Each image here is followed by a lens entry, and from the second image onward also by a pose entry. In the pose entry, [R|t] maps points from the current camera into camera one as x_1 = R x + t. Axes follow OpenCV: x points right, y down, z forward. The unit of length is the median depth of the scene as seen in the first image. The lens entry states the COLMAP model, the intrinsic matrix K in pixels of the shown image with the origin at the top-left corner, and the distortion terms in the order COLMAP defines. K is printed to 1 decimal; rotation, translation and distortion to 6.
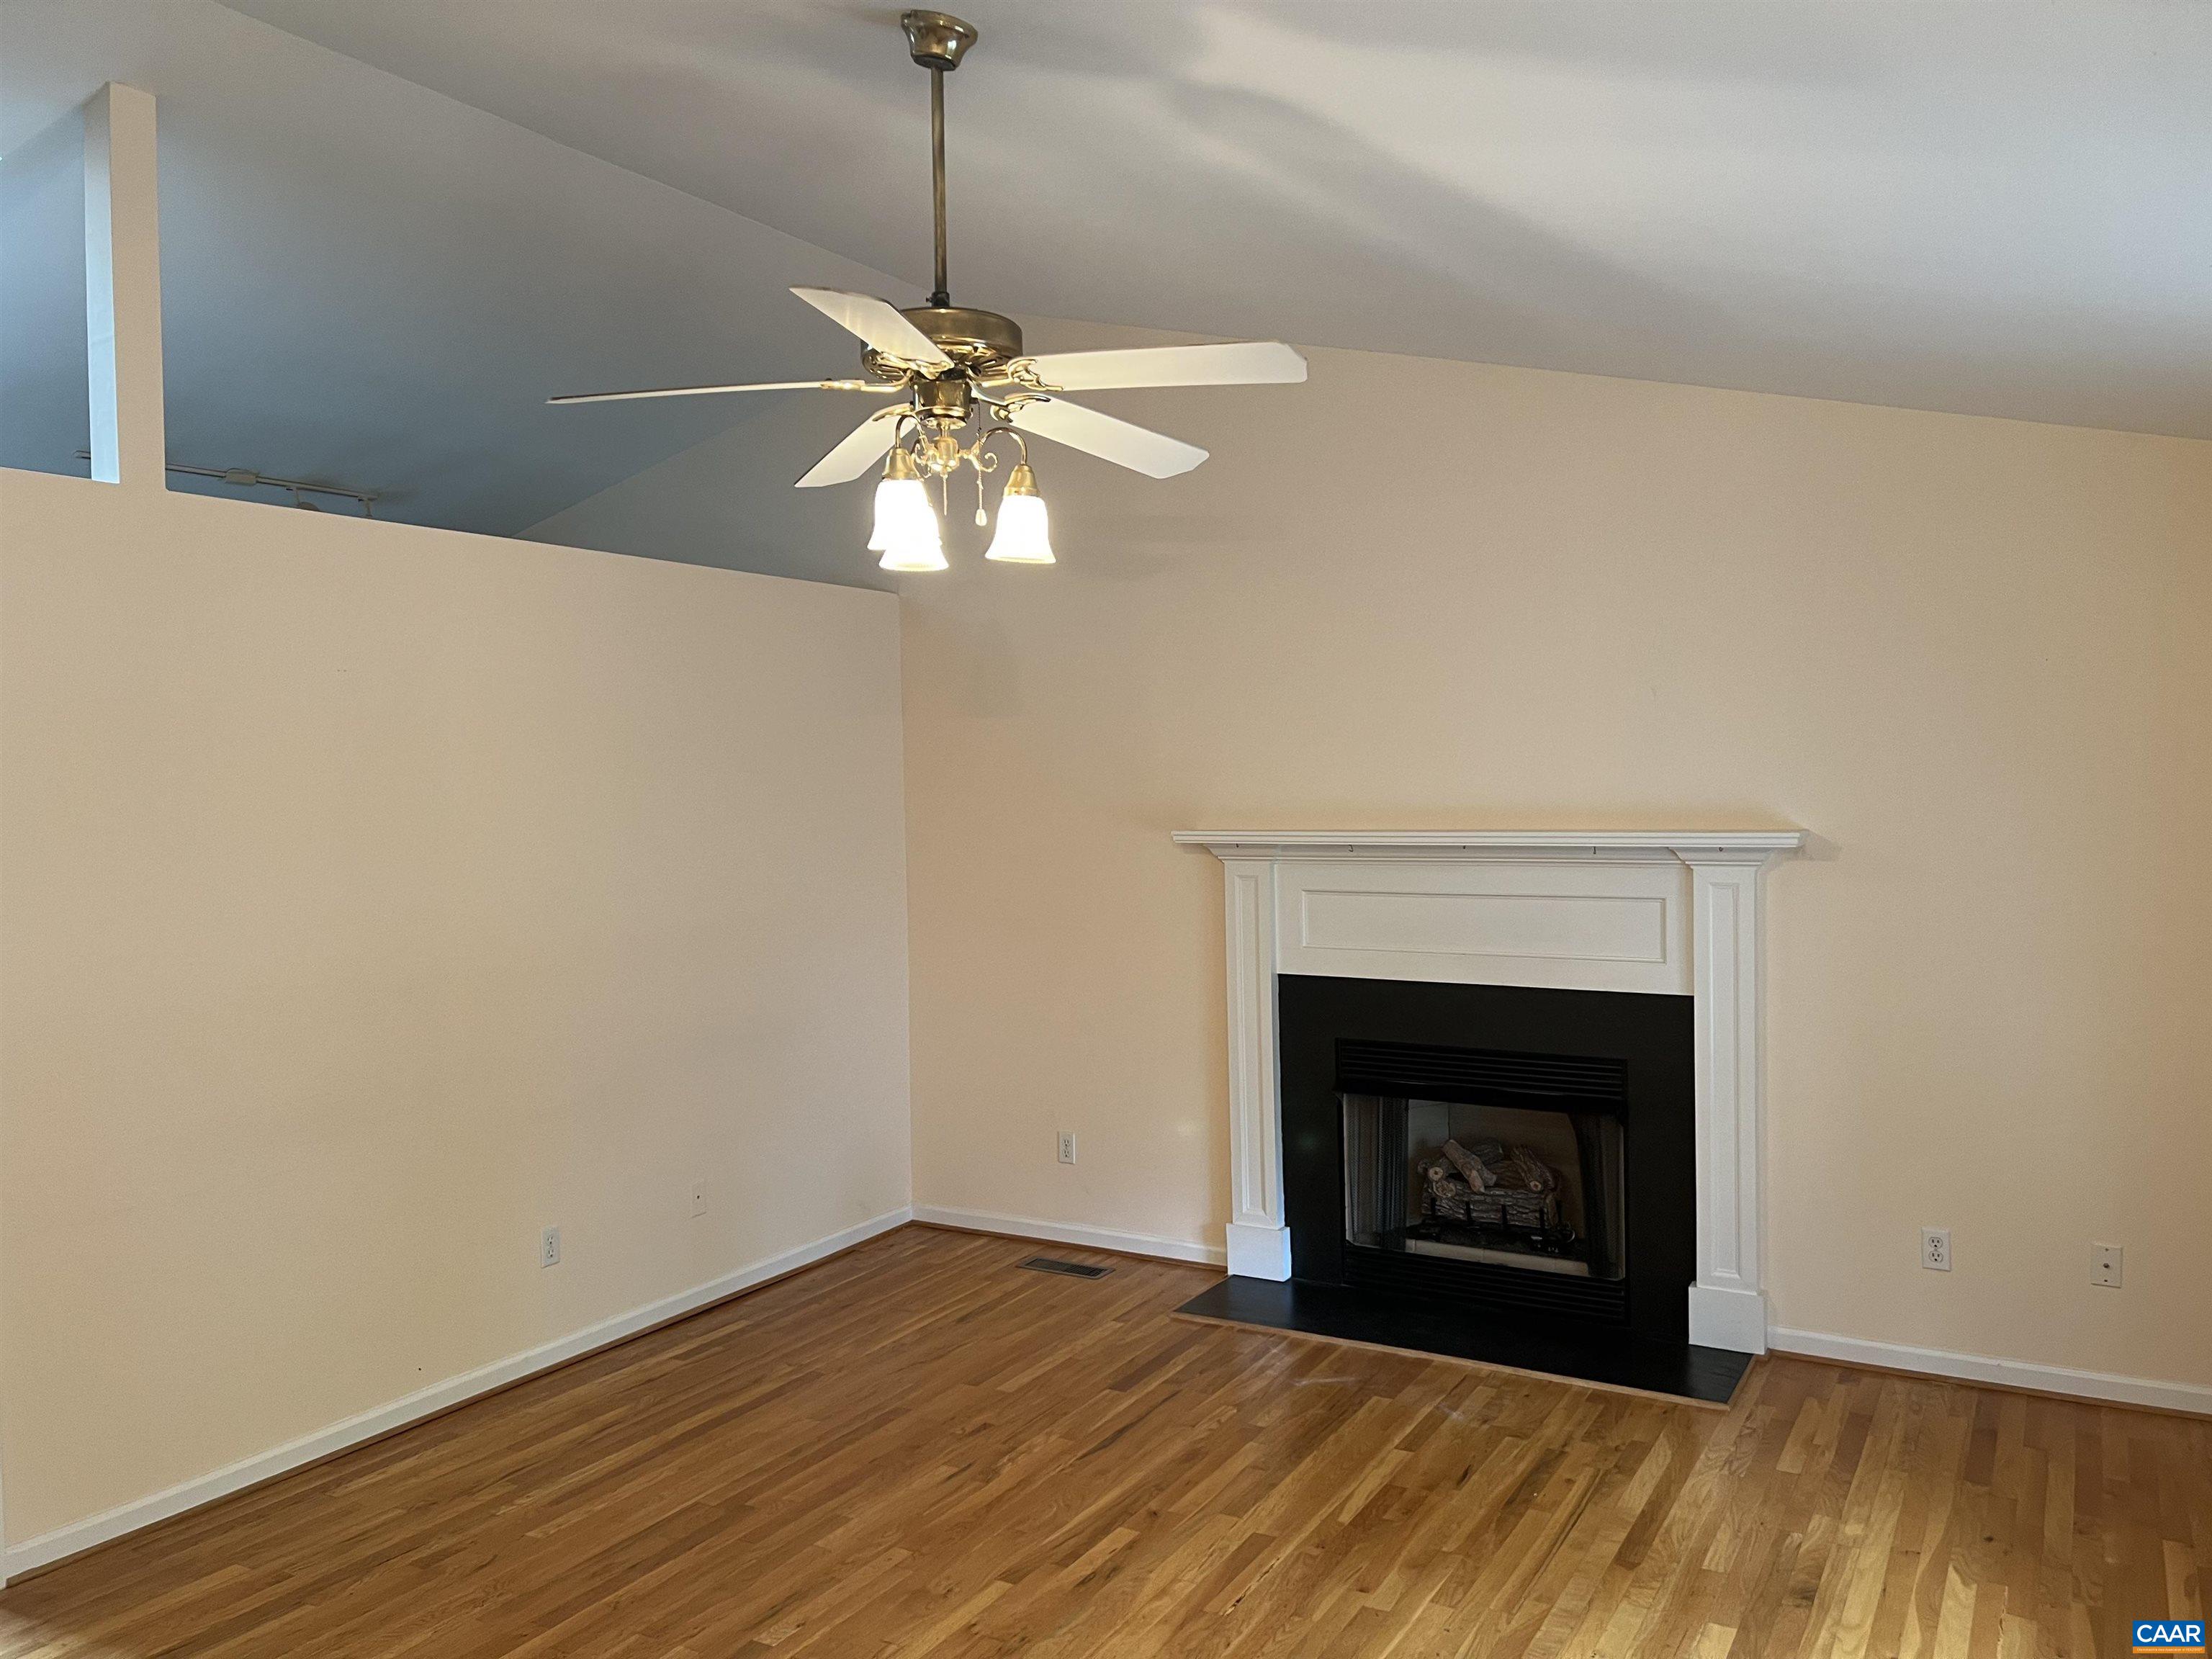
lens RADIAL K [[1666.9, 0, 1091.6], [0, 1666.9, 828.4], [0, 0, 1]] dist [0.060058, -0.056857]
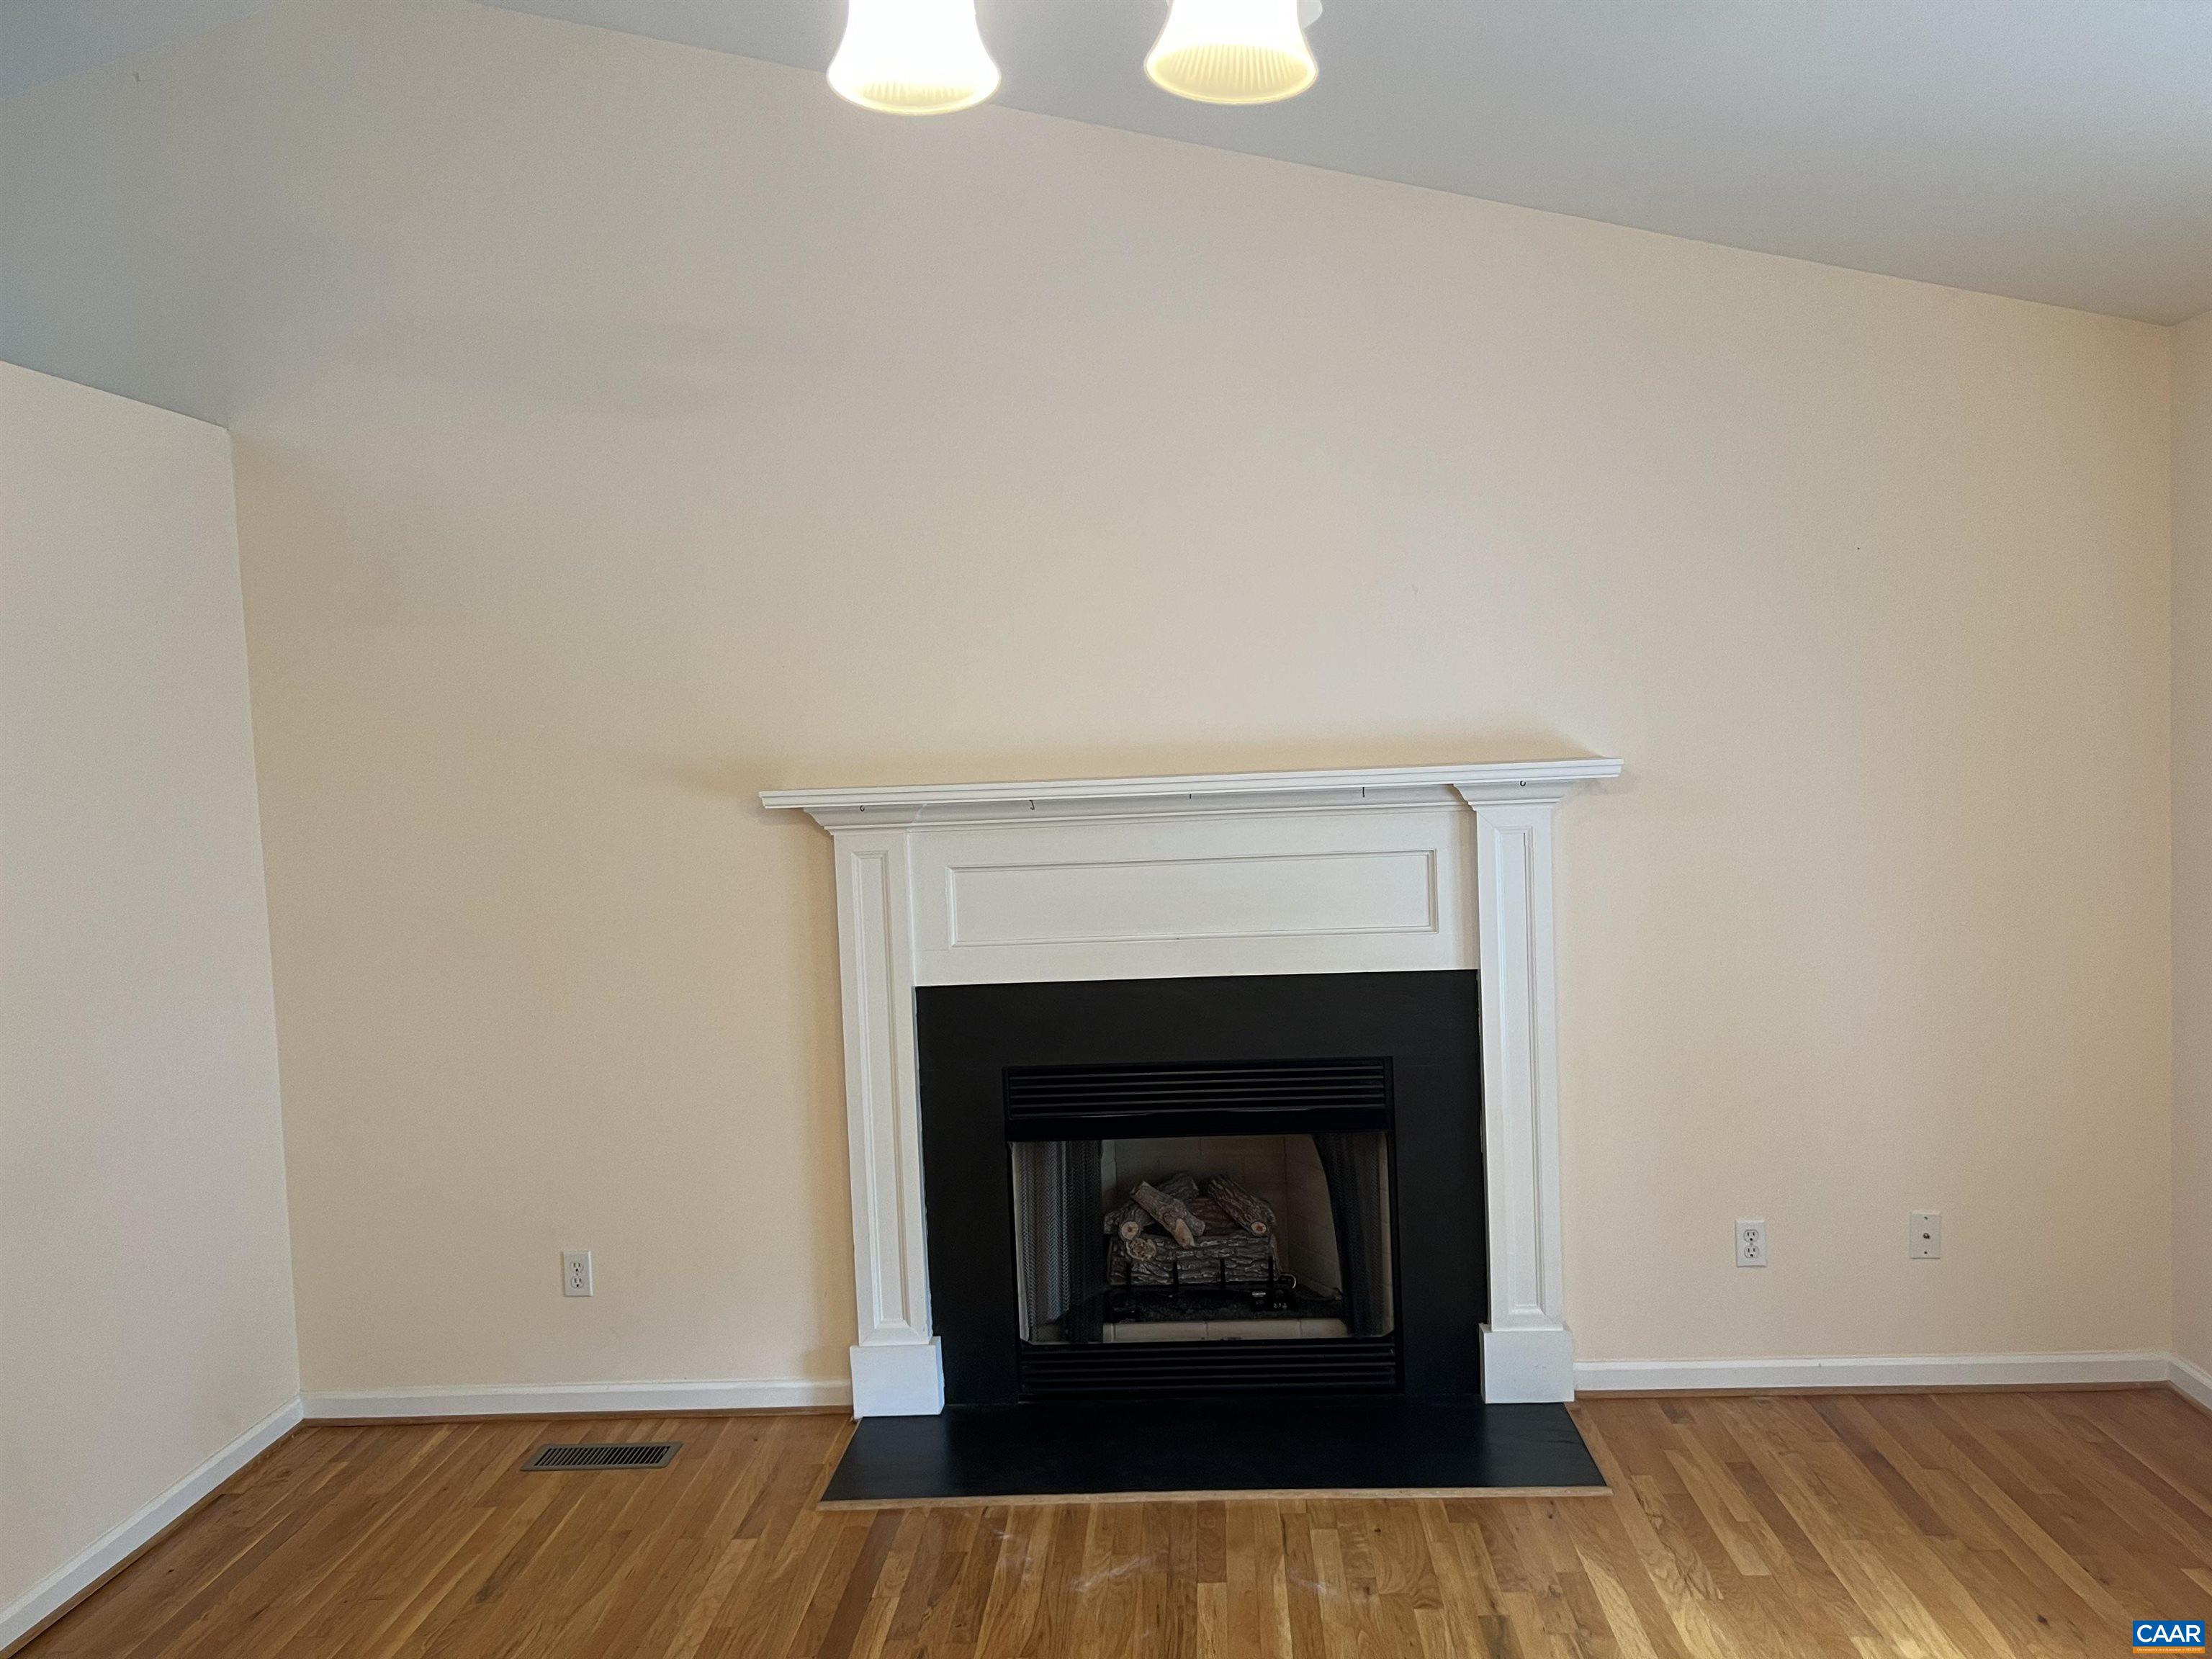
lens RADIAL K [[1666.9, 0, 1119.4], [0, 1666.9, 832.9], [0, 0, 1]] dist [0.060058, -0.056857]
pose [[0.886049, -0.045215, 0.461382, -0.167433], [0.039317, 0.998976, 0.022395, 0.010852], [-0.461922, -0.001703, 0.886919, 0.397833]]
